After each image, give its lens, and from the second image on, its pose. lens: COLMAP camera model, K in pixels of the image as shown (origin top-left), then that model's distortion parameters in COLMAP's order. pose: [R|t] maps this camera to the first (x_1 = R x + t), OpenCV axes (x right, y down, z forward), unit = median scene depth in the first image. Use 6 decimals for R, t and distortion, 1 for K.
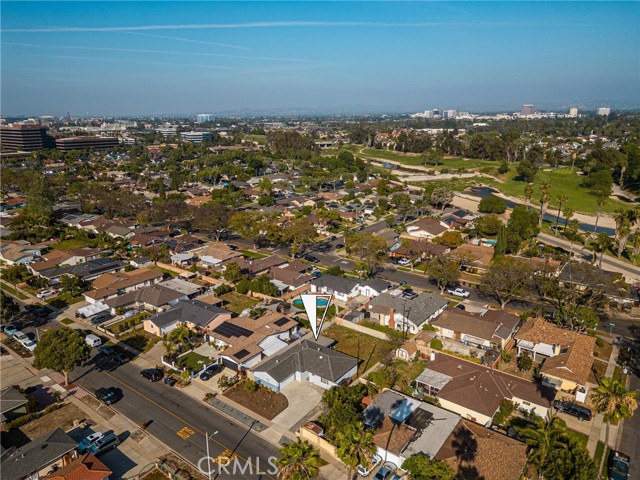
lens RADIAL K [[460.4, 0, 326.5], [0, 460.4, 239.7], [0, 0, 1]] dist [0.081241, -0.092089]
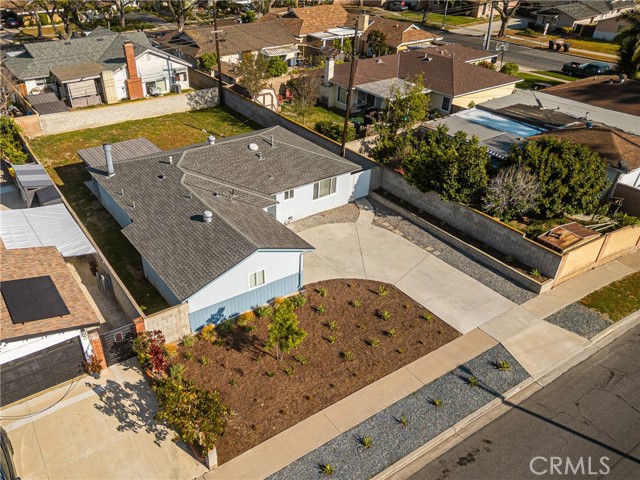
lens RADIAL K [[510.4, 0, 268.2], [0, 510.4, 273.2], [0, 0, 1]] dist [0.065307, -0.062883]
pose [[0.343450, -0.527820, 0.776819, -0.284851], [0.260682, 0.848208, 0.461072, 0.151678], [-0.902268, 0.044147, 0.428911, 0.754684]]
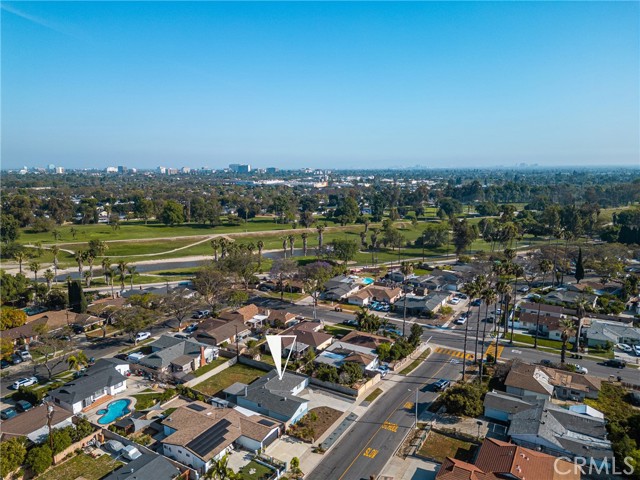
lens RADIAL K [[448.5, 0, 325.8], [0, 448.5, 240.6], [0, 0, 1]] dist [0.037427, -0.003749]
pose [[-0.127149, -0.151992, 0.980169, -0.946799], [0.269385, 0.945755, 0.181600, -0.212706], [-0.954602, 0.287134, -0.079307, 0.784615]]
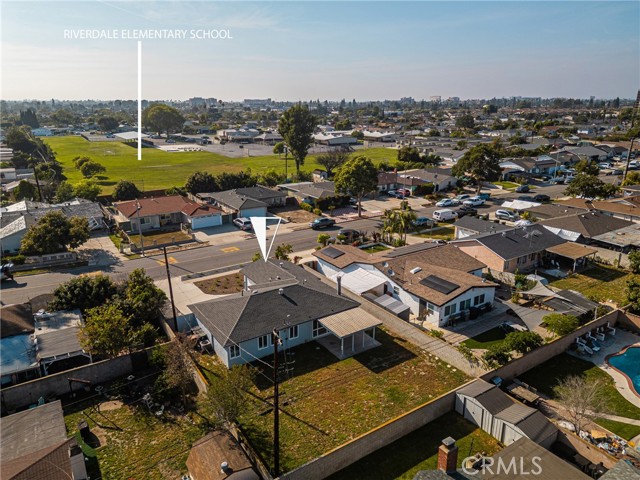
lens RADIAL K [[460.4, 0, 326.5], [0, 460.4, 239.7], [0, 0, 1]] dist [0.081241, -0.092089]
pose [[-0.329082, 0.292399, -0.897891, 0.354328], [-0.253002, 0.888787, 0.382162, -0.007975], [0.909777, 0.352931, -0.218506, 1.035493]]
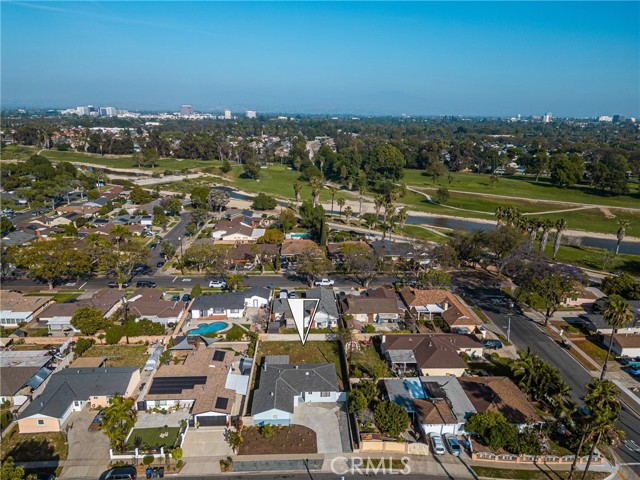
lens RADIAL K [[460.4, 0, 326.5], [0, 460.4, 239.7], [0, 0, 1]] dist [0.081241, -0.092089]
pose [[0.758168, -0.151840, 0.634134, -0.485370], [0.150584, 0.986993, 0.056292, -0.058109], [-0.634433, 0.052811, 0.771171, 0.200667]]
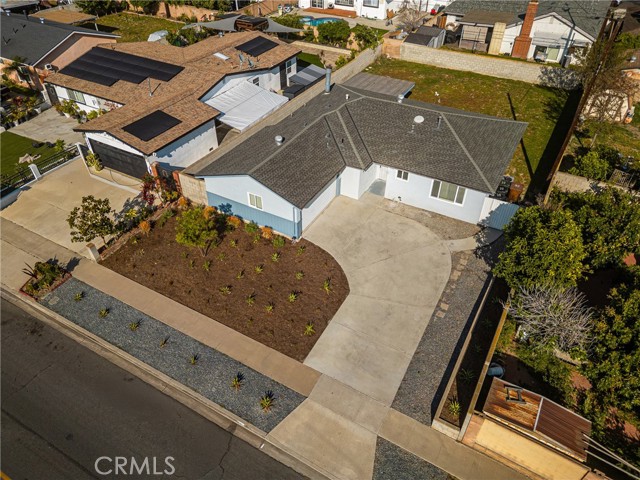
lens RADIAL K [[448.5, 0, 325.8], [0, 448.5, 240.6], [0, 0, 1]] dist [0.037427, -0.003749]
pose [[0.990098, -0.080411, 0.115061, -0.101172], [0.026280, 0.911359, 0.410773, 0.181025], [-0.137893, -0.403682, 0.904448, 0.628744]]
